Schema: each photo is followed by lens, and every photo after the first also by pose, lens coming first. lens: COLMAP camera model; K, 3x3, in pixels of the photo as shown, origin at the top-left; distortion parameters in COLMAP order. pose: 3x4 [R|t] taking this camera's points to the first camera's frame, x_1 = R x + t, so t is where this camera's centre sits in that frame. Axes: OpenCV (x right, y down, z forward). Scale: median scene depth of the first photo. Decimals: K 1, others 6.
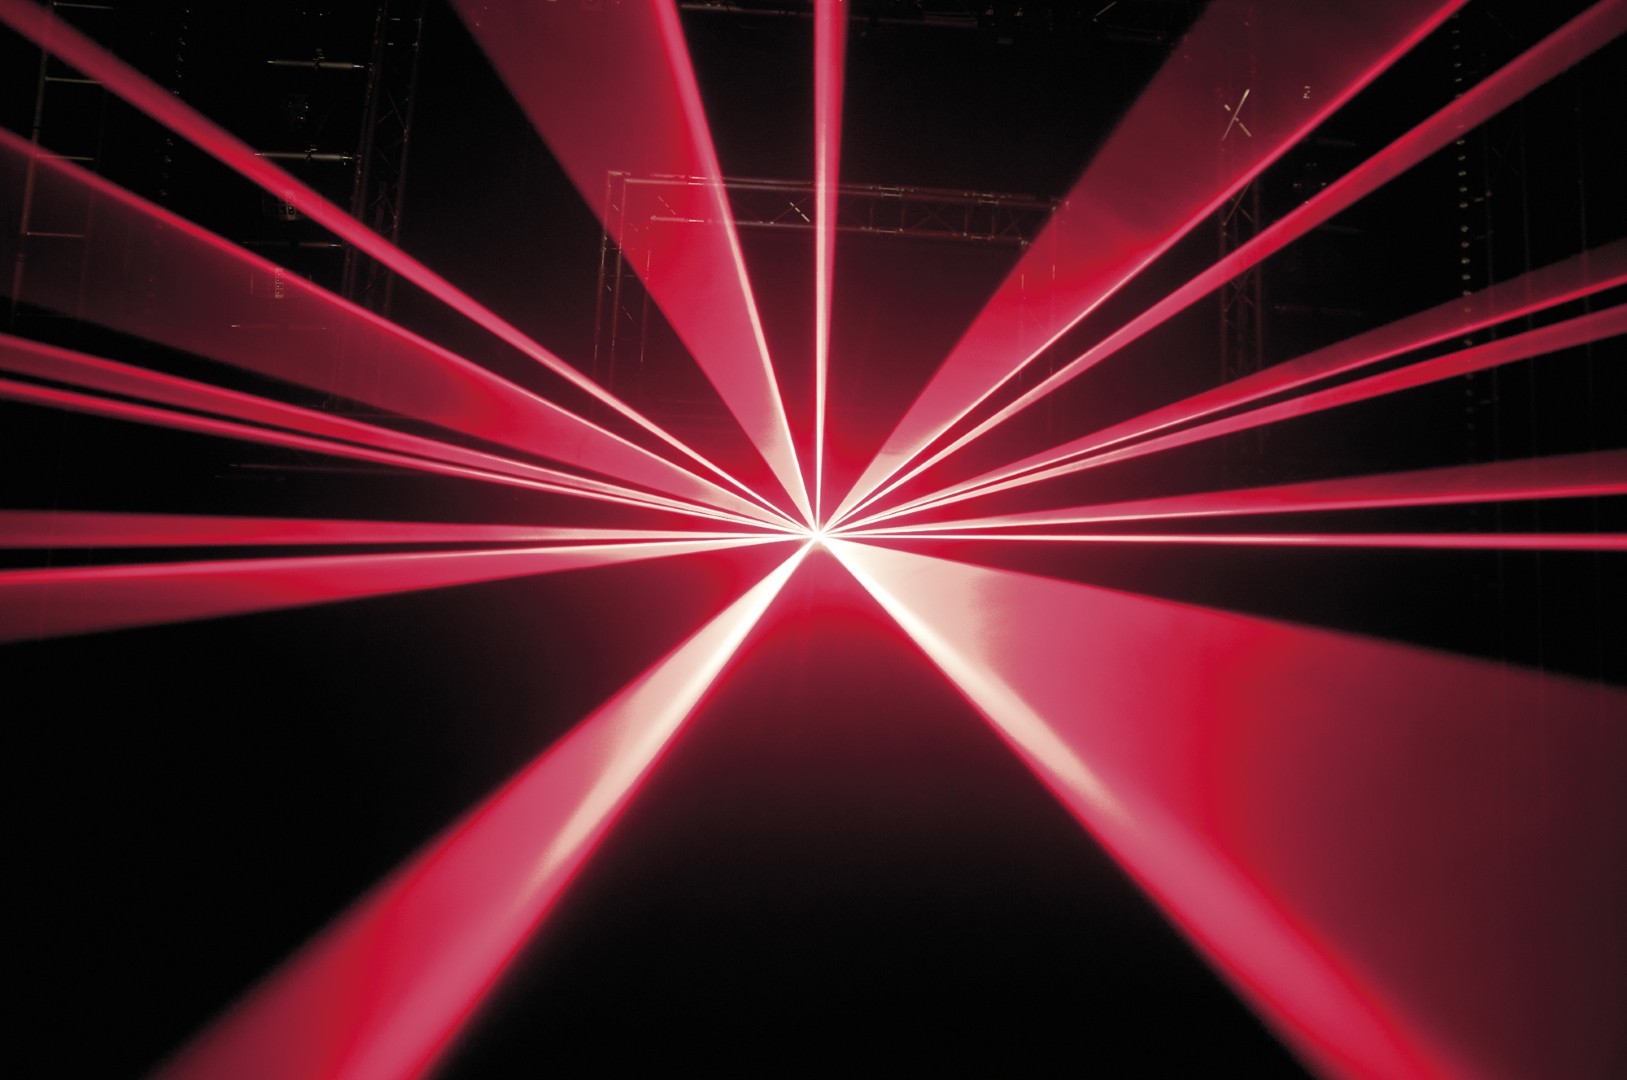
lens RADIAL K [[1212.5, 0, 813.5], [0, 1212.5, 540.0], [0, 0, 1]] dist [-0.001825, -0.000057]
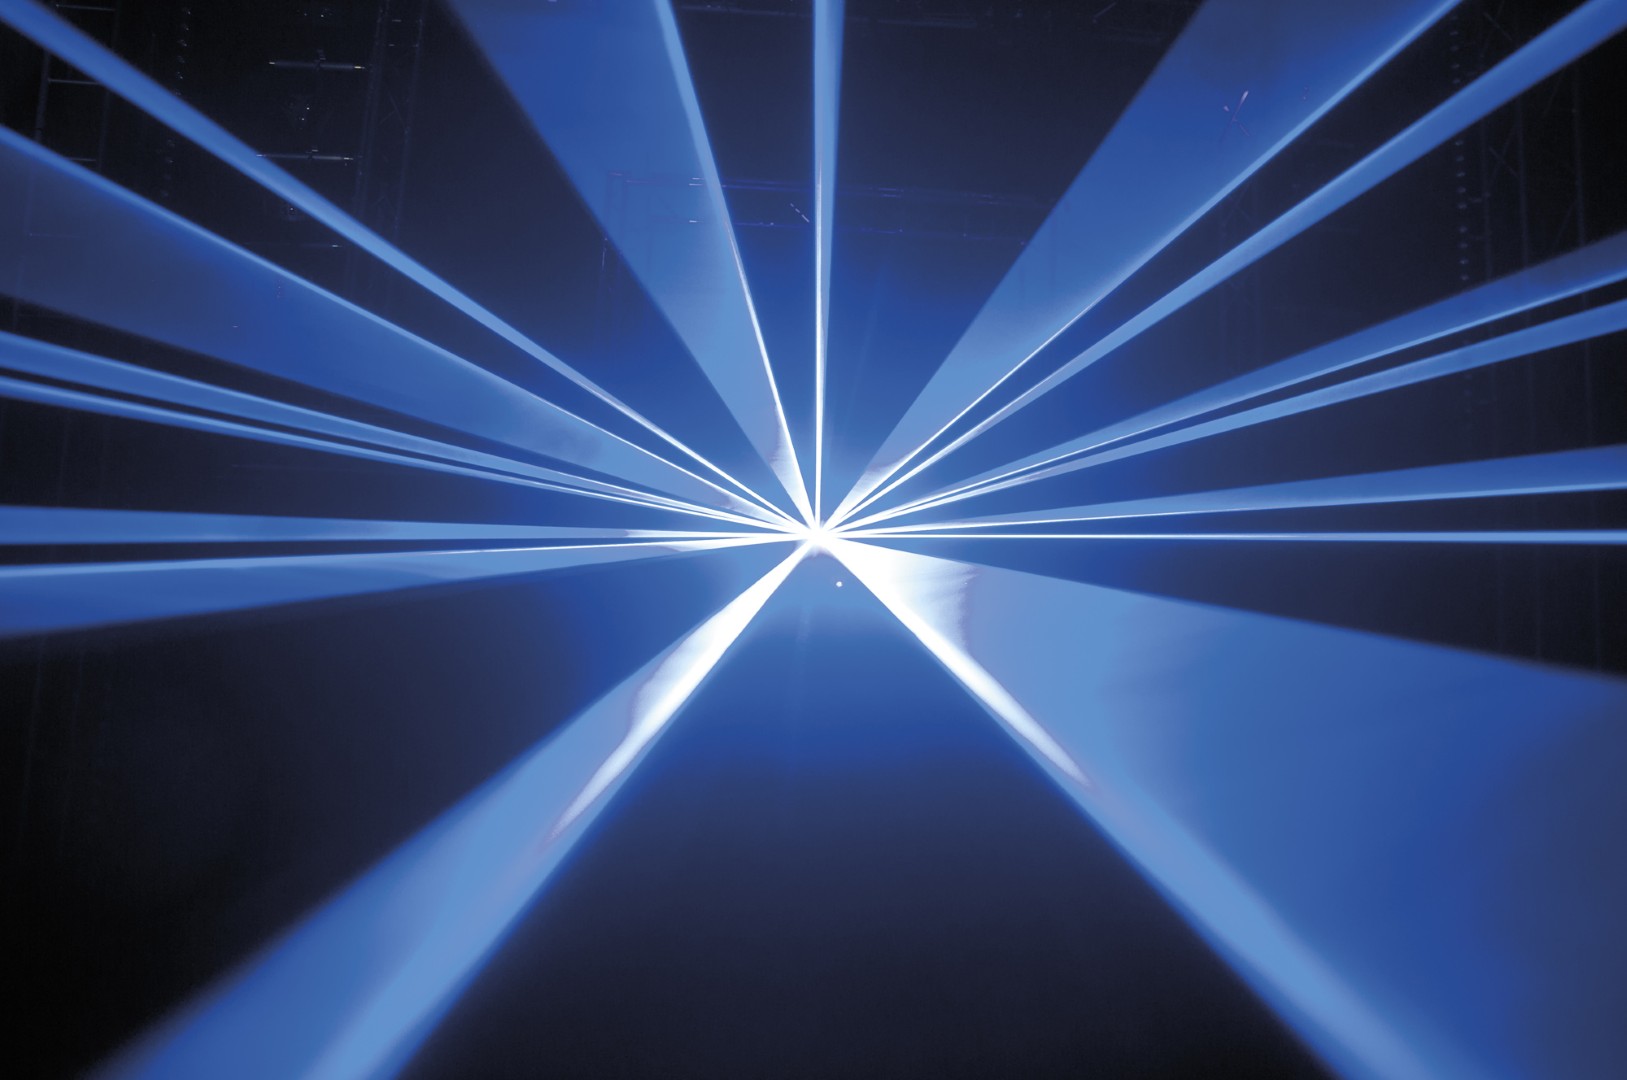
lens RADIAL K [[640.9, 0, 813.5], [0, 640.9, 540.0], [0, 0, 1]] dist [0.000087, -0.000021]
pose [[0.999994, -0.001181, -0.003375, 0.001688], [0.001193, 0.999993, 0.003508, -0.001093], [0.003371, -0.003512, 0.999988, 0.477116]]
